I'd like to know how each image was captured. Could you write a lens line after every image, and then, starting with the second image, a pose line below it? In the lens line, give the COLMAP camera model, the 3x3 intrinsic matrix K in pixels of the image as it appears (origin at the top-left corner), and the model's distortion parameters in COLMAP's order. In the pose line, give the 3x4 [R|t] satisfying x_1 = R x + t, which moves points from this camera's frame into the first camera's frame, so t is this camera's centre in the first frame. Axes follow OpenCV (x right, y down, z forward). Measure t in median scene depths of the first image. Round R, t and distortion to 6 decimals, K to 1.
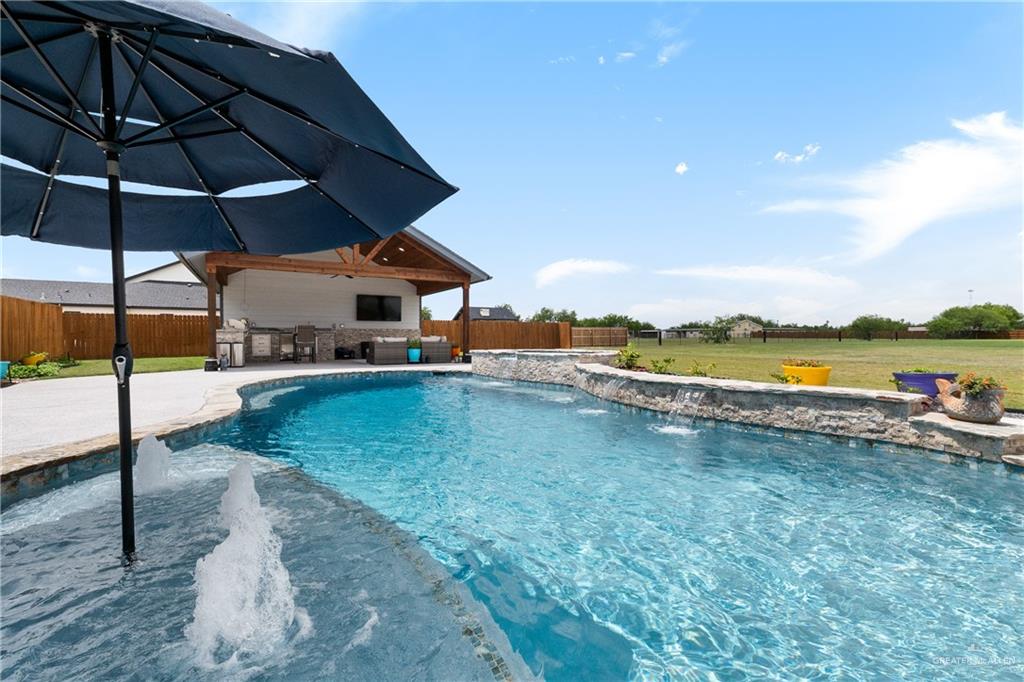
lens RADIAL K [[446.3, 0, 509.4], [0, 446.3, 340.3], [0, 0, 1]] dist [0.001190, 0.000184]
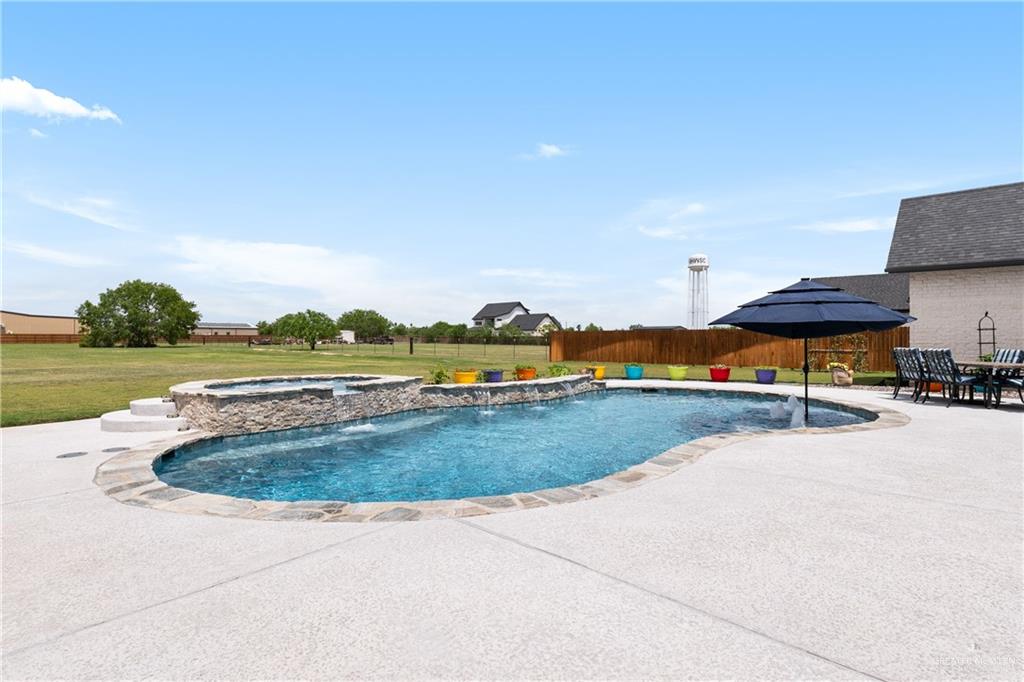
lens RADIAL K [[518.2, 0, 513.1], [0, 518.2, 340.2], [0, 0, 1]] dist [0.006144, 0.000576]
pose [[-0.308472, 0.002229, 0.951231, -1.021392], [0.006263, 0.999980, -0.000312, -0.051364], [-0.951213, 0.005861, -0.308479, 1.125139]]
